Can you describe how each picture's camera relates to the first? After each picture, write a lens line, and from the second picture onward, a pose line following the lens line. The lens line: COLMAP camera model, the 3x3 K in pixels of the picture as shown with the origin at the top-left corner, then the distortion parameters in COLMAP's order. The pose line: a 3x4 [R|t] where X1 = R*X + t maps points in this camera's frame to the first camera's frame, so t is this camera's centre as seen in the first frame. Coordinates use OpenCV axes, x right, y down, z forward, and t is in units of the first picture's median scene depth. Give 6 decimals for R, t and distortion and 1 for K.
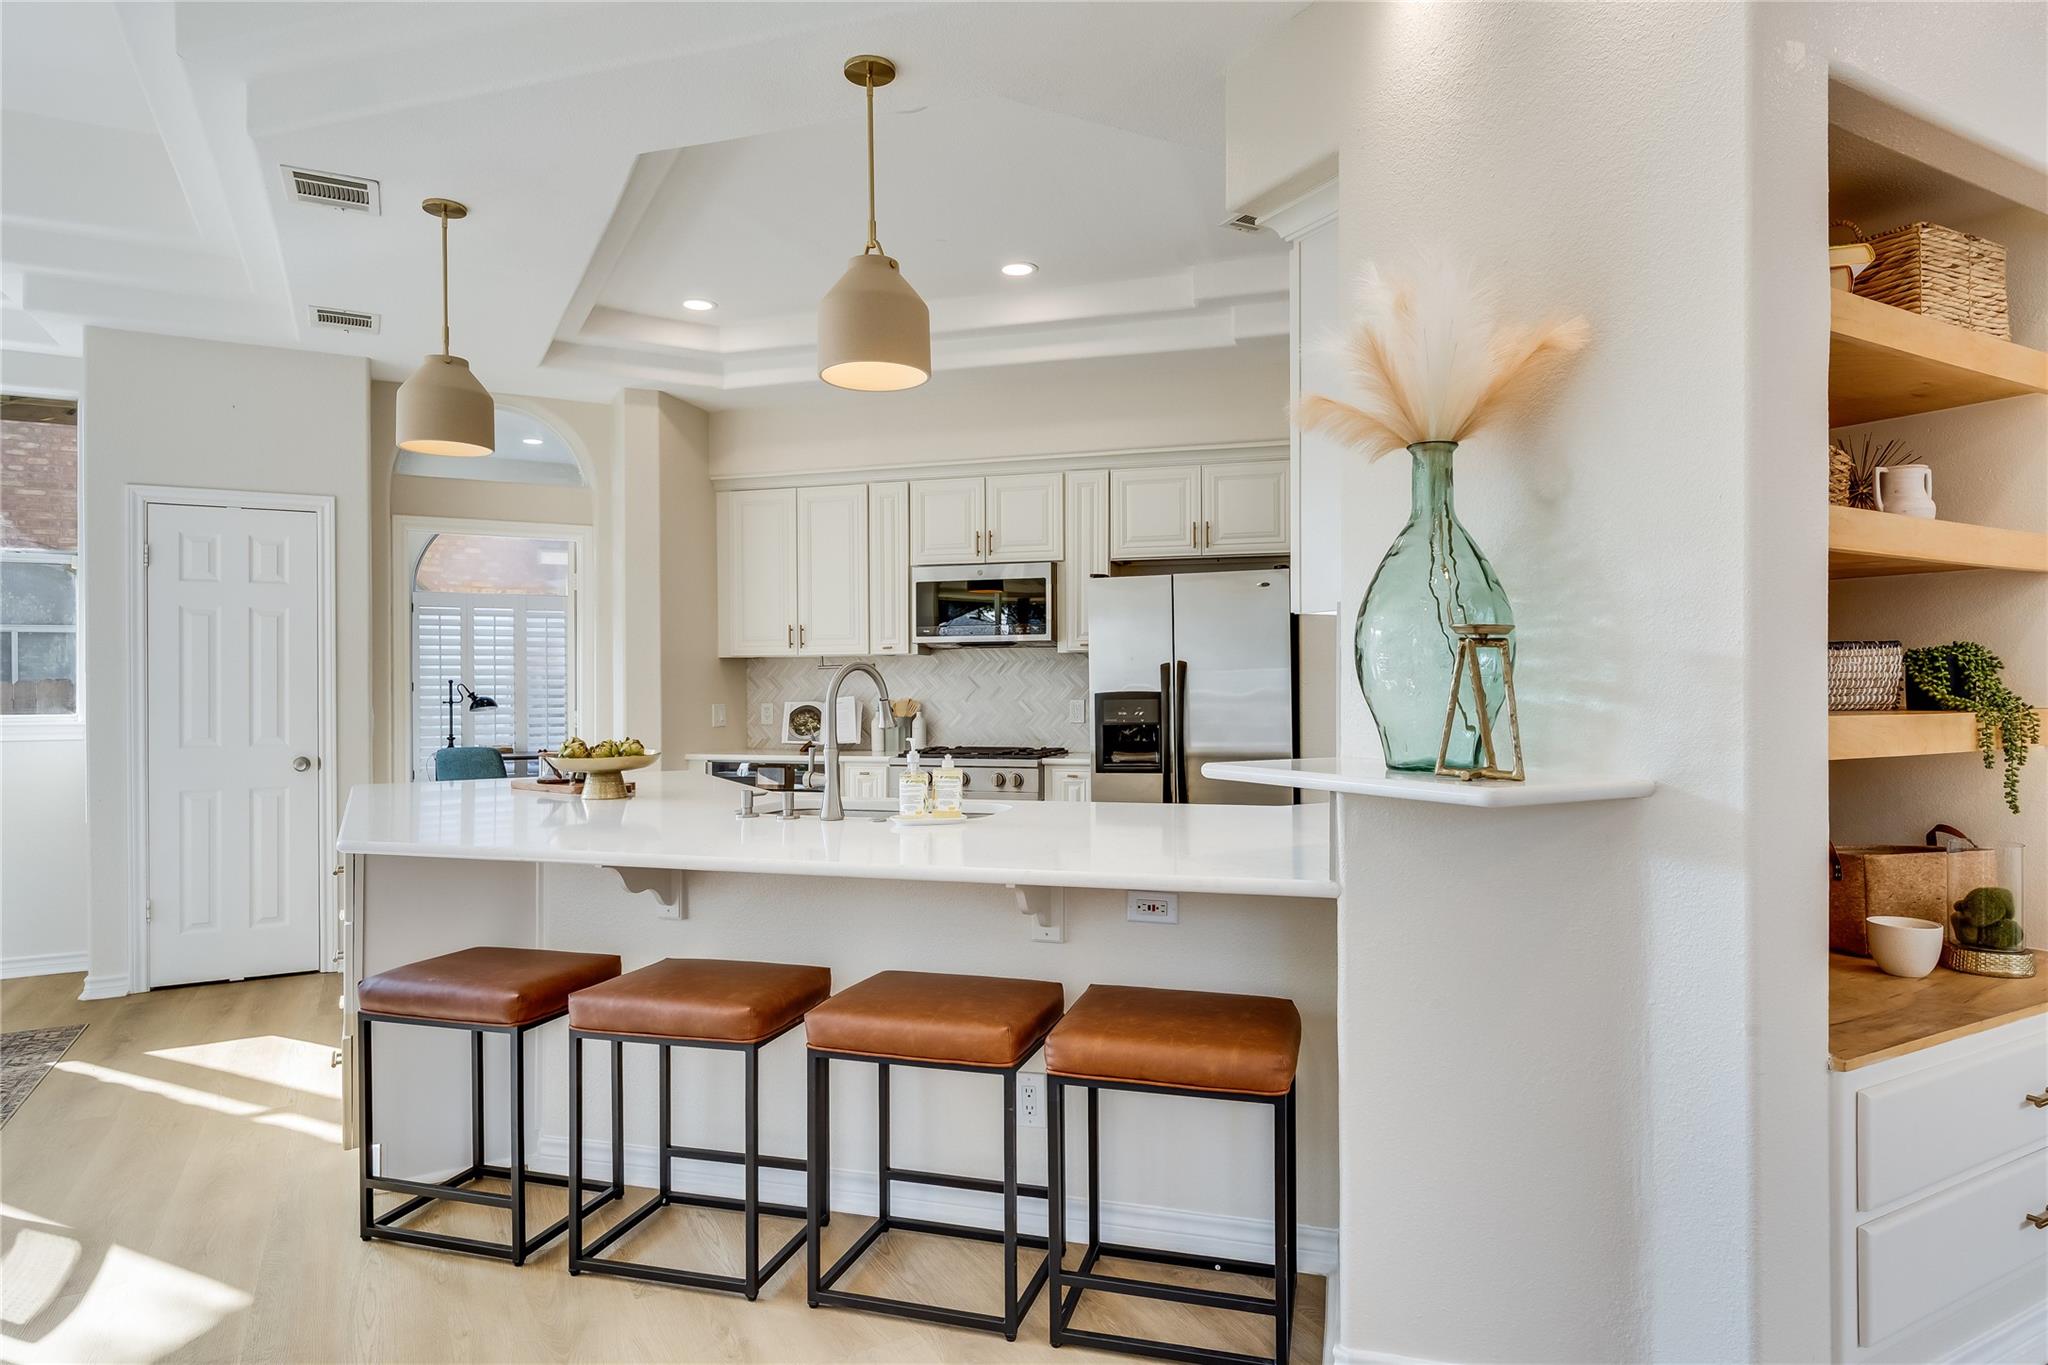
lens RADIAL K [[1169.5, 0, 1020.9], [0, 1169.5, 683.9], [0, 0, 1]] dist [0.000361, -0.000206]
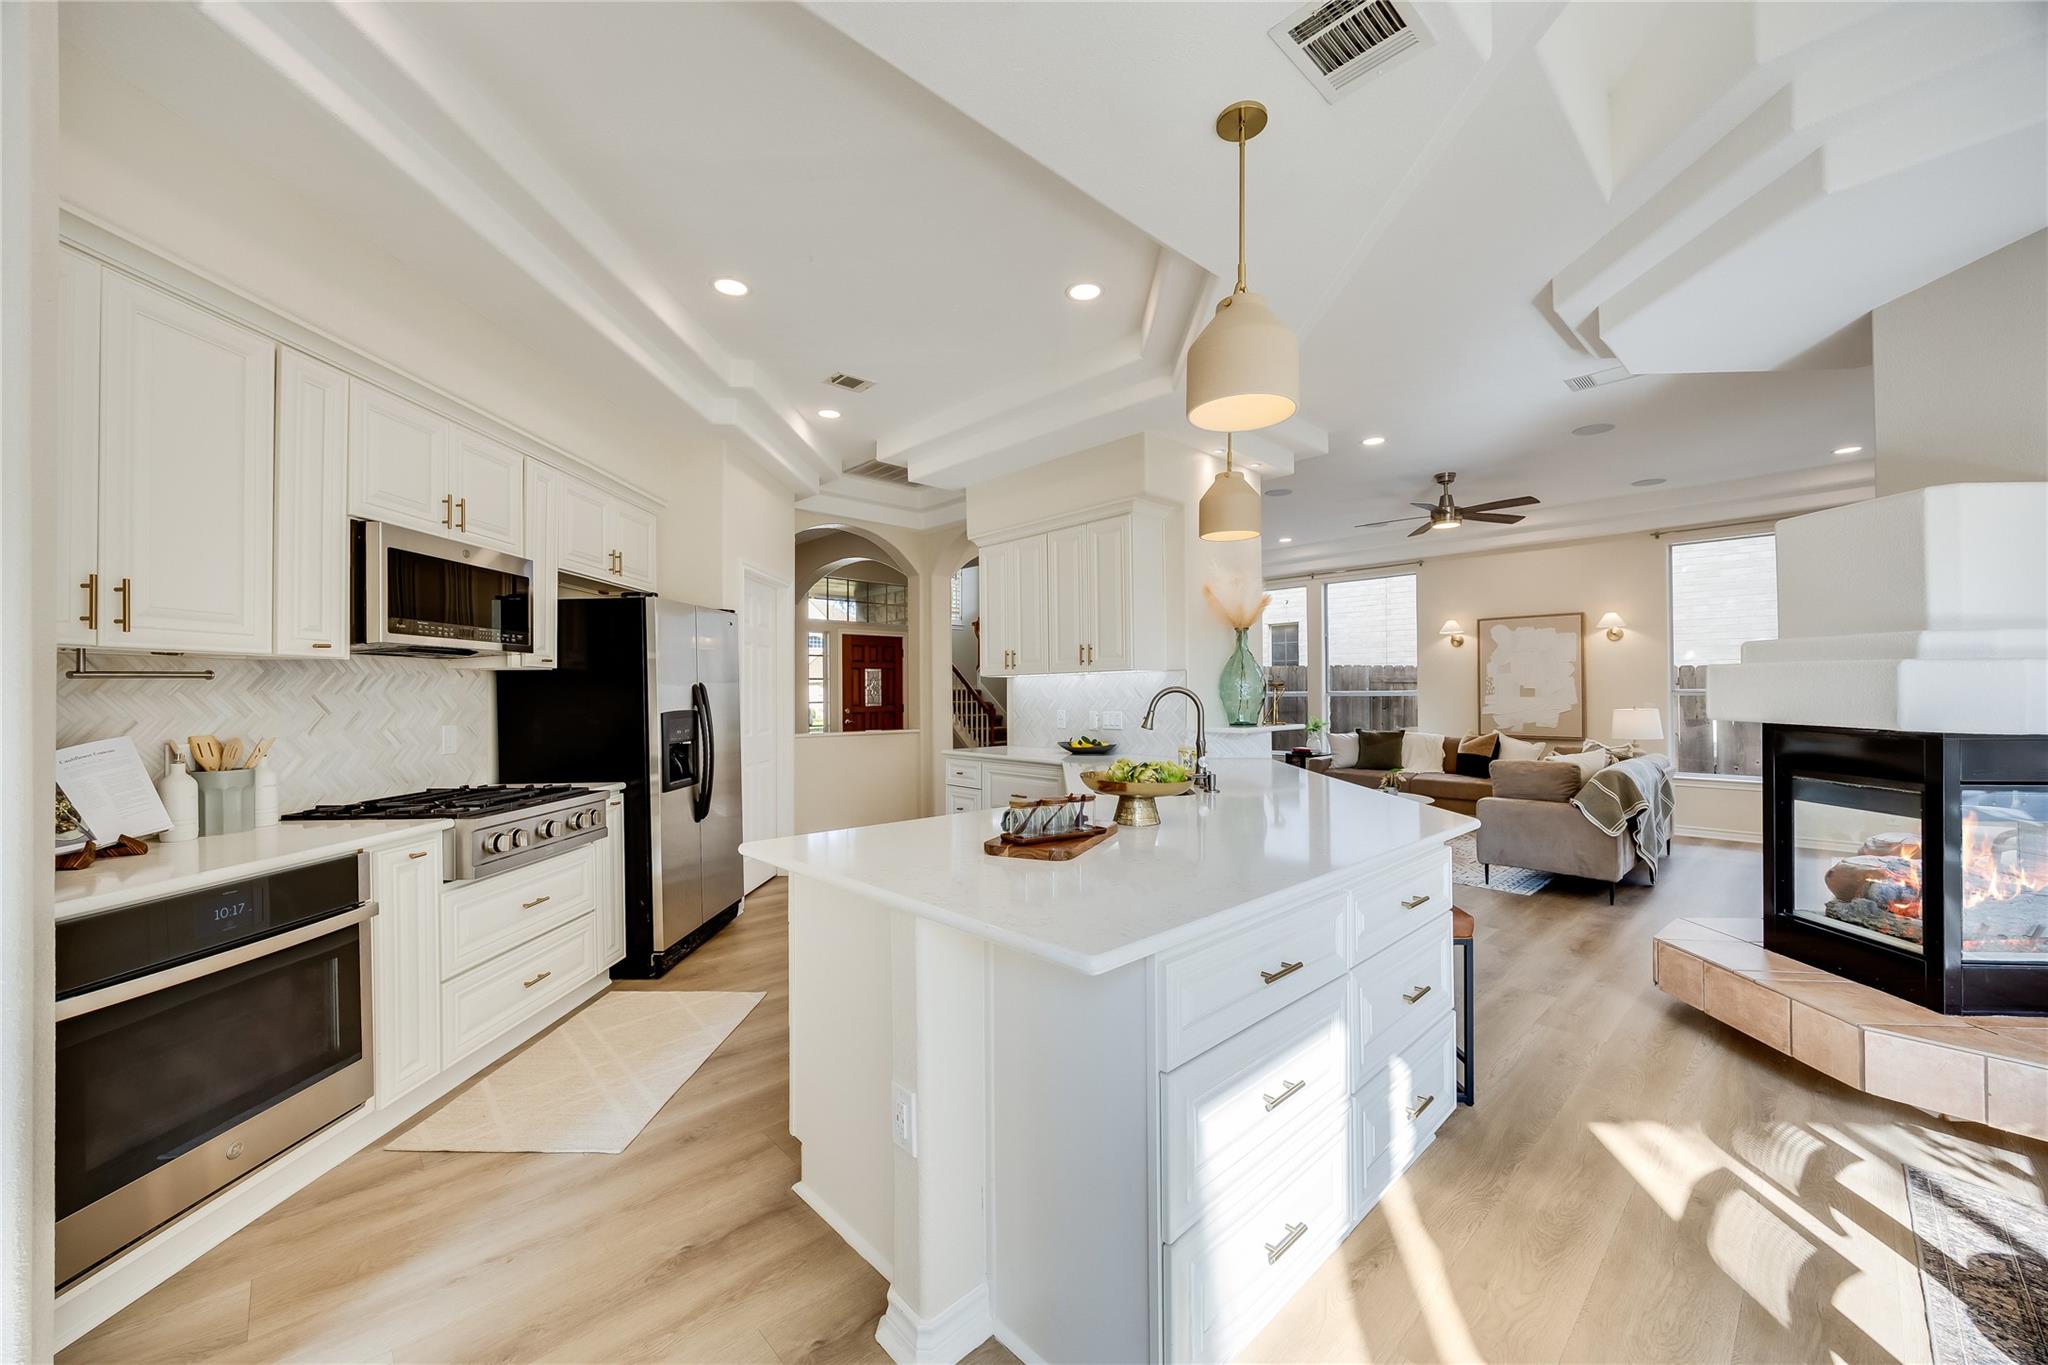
lens RADIAL K [[776.3, 0, 1022.5], [0, 776.3, 684.6], [0, 0, 1]] dist [0.003892, -0.000047]
pose [[-0.262770, 0.019063, 0.964670, -0.599124], [0.010985, 0.999799, -0.016765, -0.001114], [-0.964796, 0.006192, -0.262926, 0.800321]]
